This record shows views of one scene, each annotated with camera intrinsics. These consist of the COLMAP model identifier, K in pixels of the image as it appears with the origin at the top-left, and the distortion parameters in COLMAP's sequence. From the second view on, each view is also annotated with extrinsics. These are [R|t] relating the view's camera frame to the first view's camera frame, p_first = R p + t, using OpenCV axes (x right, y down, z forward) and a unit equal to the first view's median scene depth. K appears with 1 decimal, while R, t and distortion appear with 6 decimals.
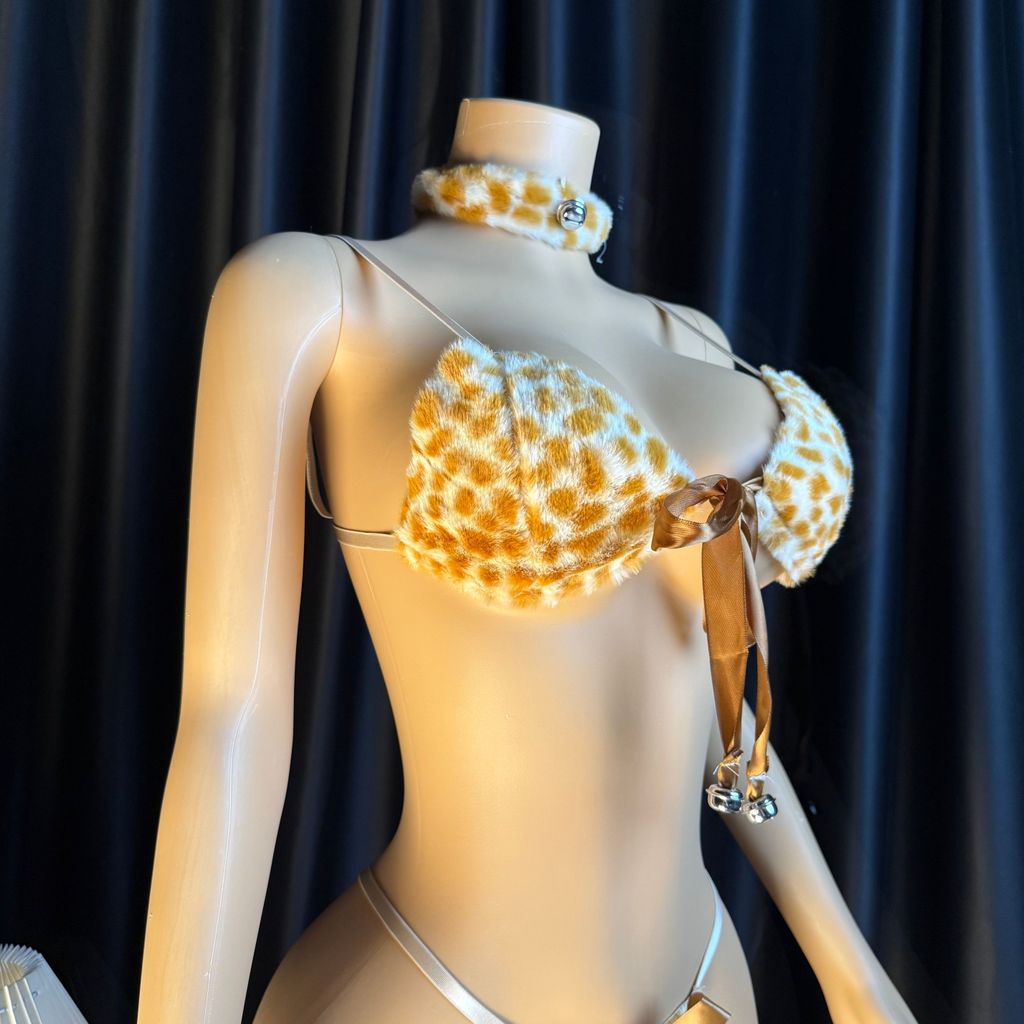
lens RADIAL K [[984.0, 0, 509.8], [0, 984.0, 512.4], [0, 0, 1]] dist [0.085386, 0.000000]
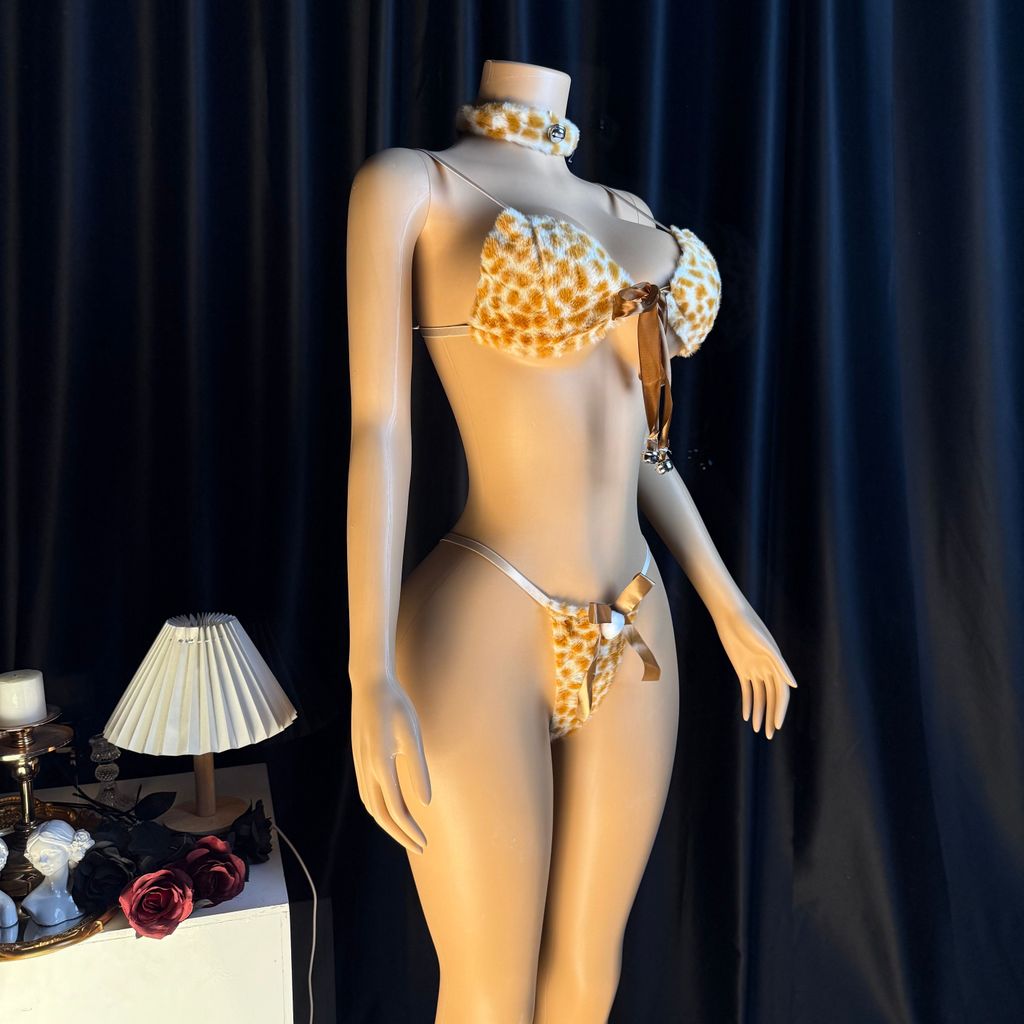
lens RADIAL K [[984.0, 0, 508.3], [0, 984.0, 527.6], [0, 0, 1]] dist [0.085386, 0.000000]
pose [[0.997241, -0.038275, 0.063604, -0.168350], [0.031273, 0.993697, 0.107652, 0.194296], [-0.067323, -0.105366, 0.992152, -0.809038]]
